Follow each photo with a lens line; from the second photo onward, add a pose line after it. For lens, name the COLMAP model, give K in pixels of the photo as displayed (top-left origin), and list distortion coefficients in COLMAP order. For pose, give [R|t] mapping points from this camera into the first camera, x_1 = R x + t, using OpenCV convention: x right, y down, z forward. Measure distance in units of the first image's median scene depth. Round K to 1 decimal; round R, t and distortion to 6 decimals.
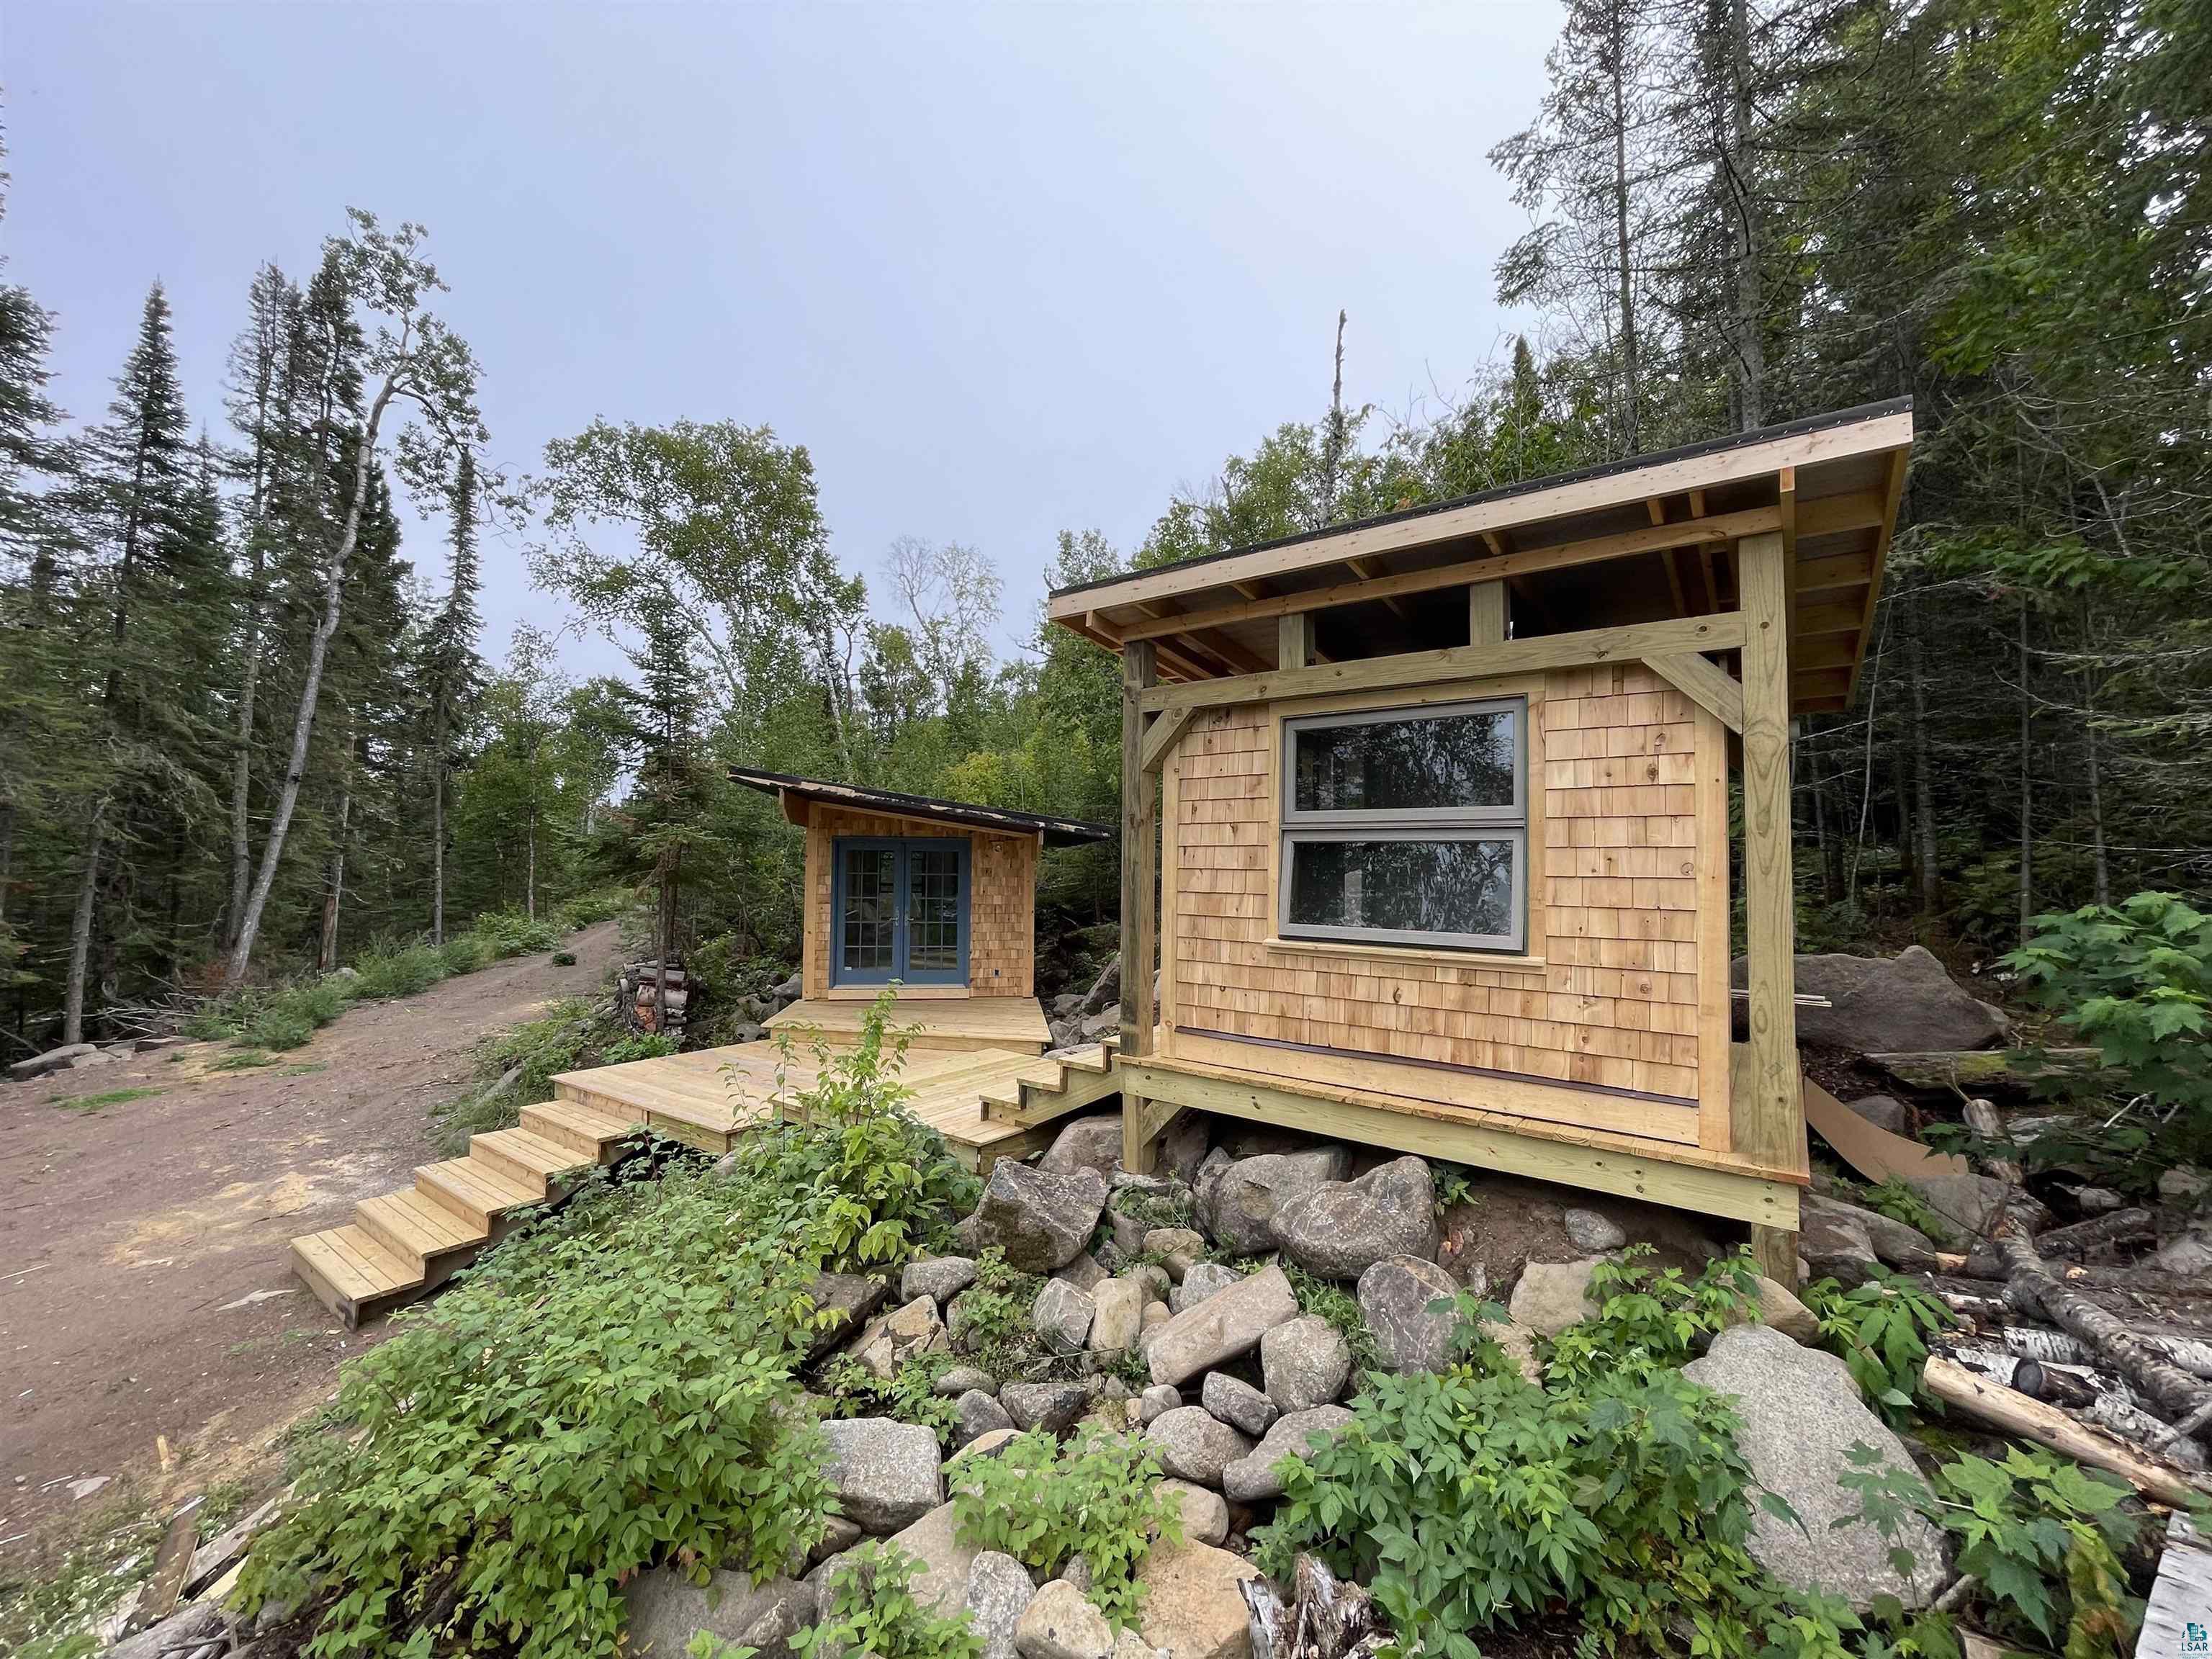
lens RADIAL K [[892.3, 0, 1109.0], [0, 892.3, 830.3], [0, 0, 1]] dist [-0.001377, -0.000046]
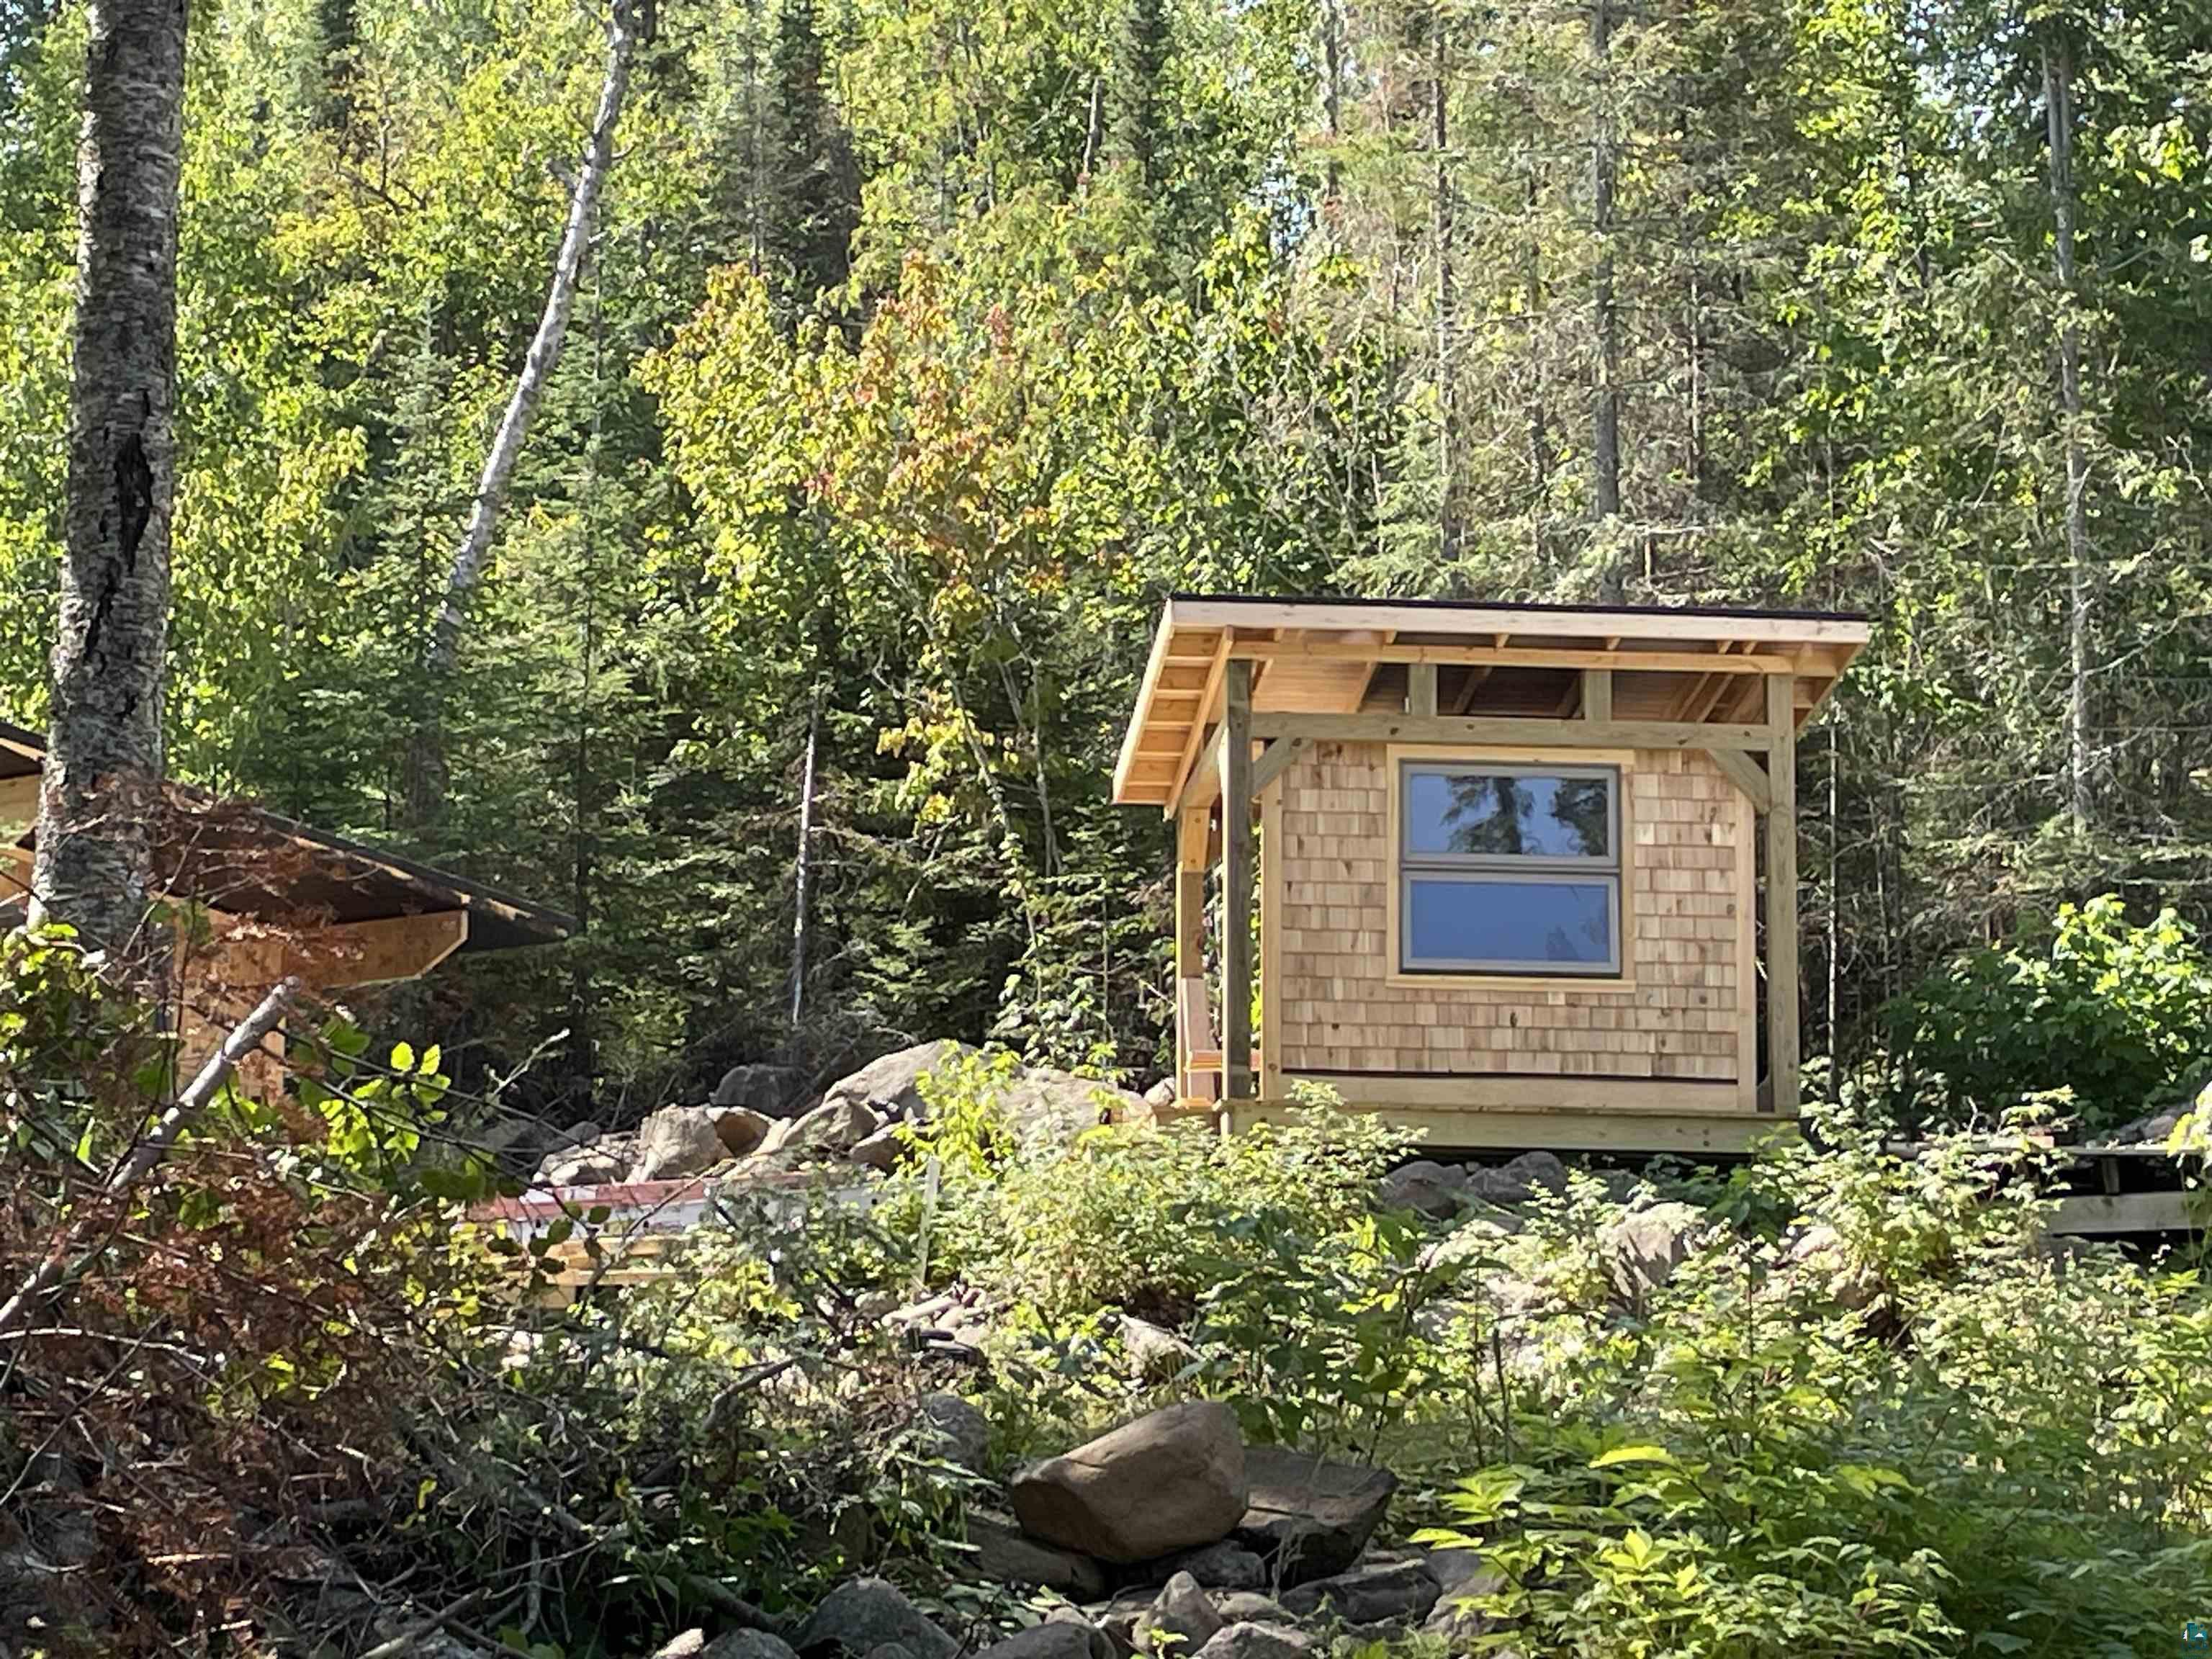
lens RADIAL K [[5025.9, 0, 1105.9], [0, 5025.9, 829.5], [0, 0, 1]] dist [0.060327, 0.000000]
pose [[0.759982, 0.098452, 0.642444, -4.372713], [-0.028908, 0.992603, -0.117915, 0.747481], [-0.649301, 0.071041, 0.757206, -3.653942]]
